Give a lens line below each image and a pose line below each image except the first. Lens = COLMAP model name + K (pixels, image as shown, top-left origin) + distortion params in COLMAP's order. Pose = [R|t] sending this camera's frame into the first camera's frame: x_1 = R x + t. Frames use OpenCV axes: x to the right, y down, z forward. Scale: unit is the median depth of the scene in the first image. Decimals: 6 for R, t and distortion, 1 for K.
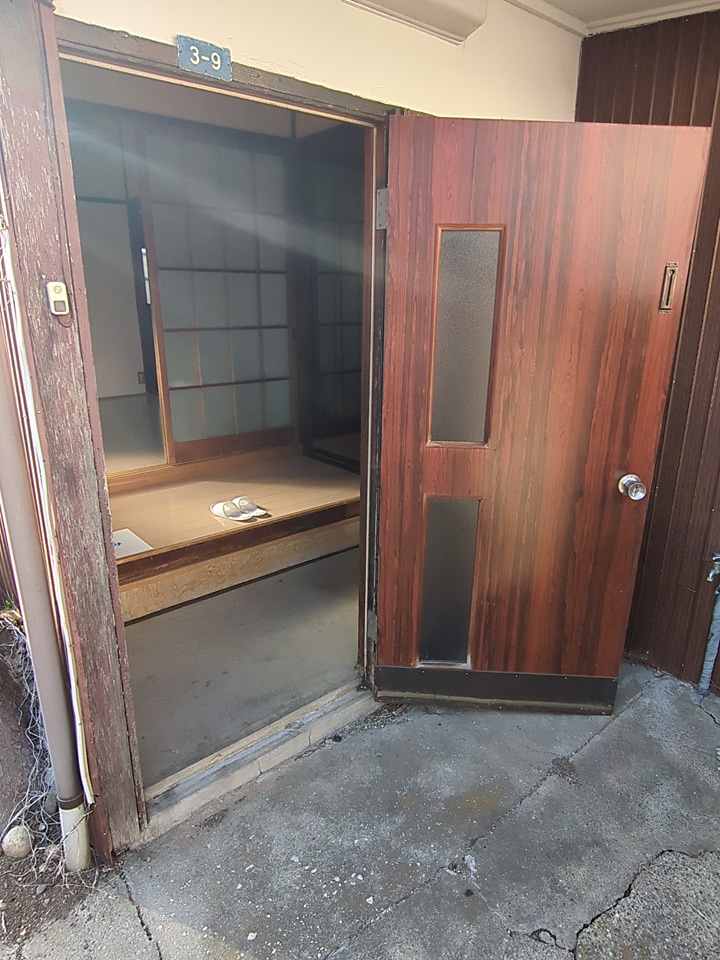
lens RADIAL K [[584.5, 0, 362.7], [0, 584.5, 479.3], [0, 0, 1]] dist [-0.003290, -0.000299]
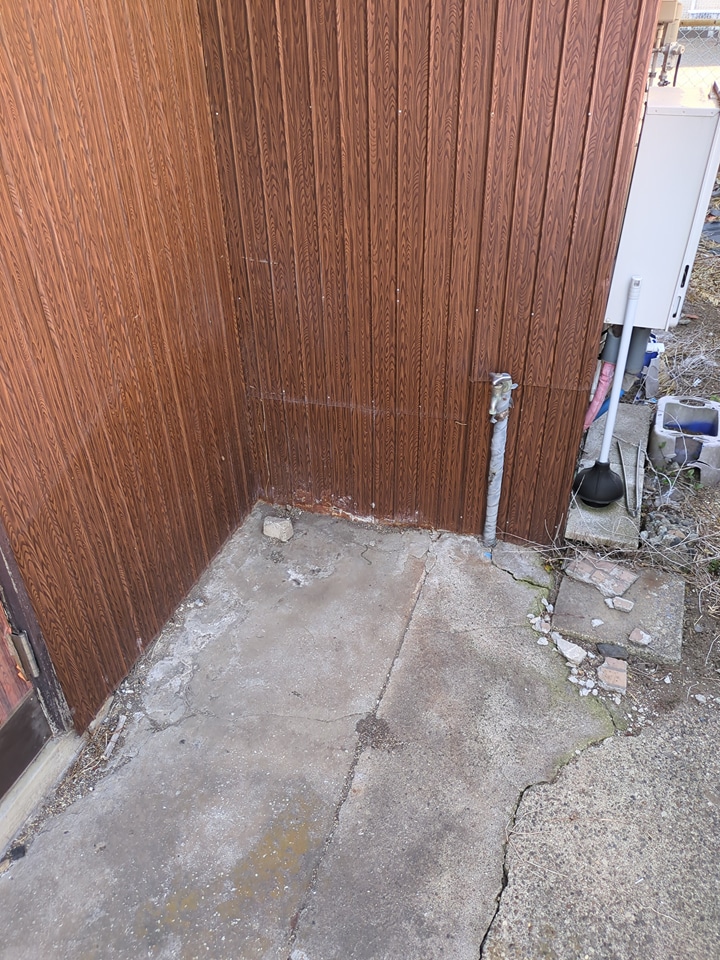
lens RADIAL K [[714.4, 0, 359.1], [0, 714.4, 476.1], [0, 0, 1]] dist [0.045458, -0.041581]
pose [[0.844261, -0.313534, 0.434650, 0.051866], [0.176054, 0.928258, 0.327630, -0.077981], [-0.506191, -0.200083, 0.838891, 0.354520]]
